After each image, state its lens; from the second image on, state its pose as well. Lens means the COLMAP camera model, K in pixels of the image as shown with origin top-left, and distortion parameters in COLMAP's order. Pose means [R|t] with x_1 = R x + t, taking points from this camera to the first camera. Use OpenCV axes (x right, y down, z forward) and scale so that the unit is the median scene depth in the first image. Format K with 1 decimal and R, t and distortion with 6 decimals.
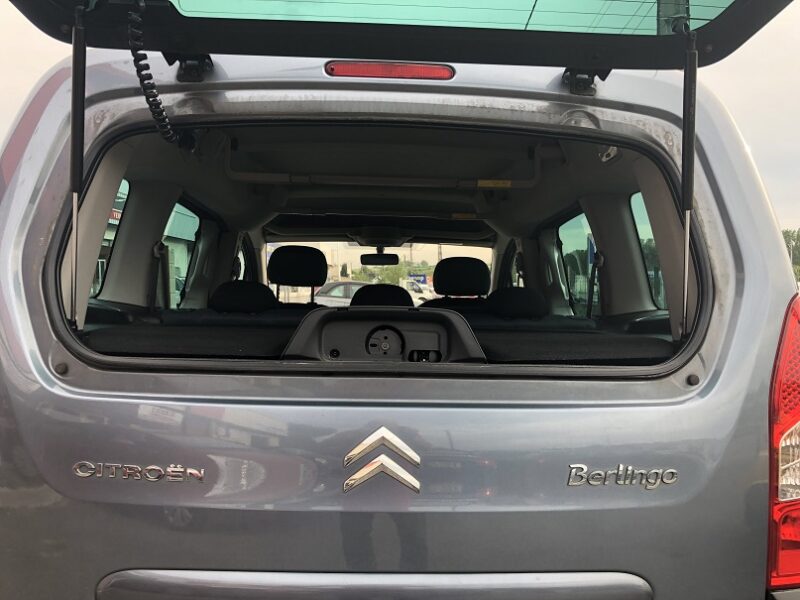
lens RADIAL K [[654.5, 0, 400.2], [0, 654.5, 300.3], [0, 0, 1]] dist [0.088931, -0.000816]
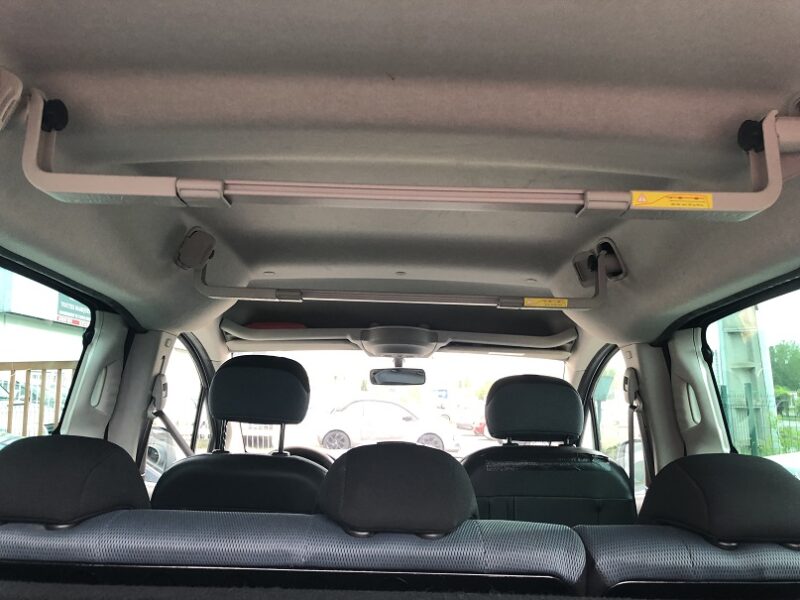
lens RADIAL K [[654.5, 0, 398.7], [0, 654.5, 295.8], [0, 0, 1]] dist [0.088931, -0.000816]
pose [[0.999475, 0.000091, -0.032400, -0.009804], [-0.005845, 0.984100, -0.177519, -0.029677], [0.031868, 0.177616, 0.983584, 0.395204]]
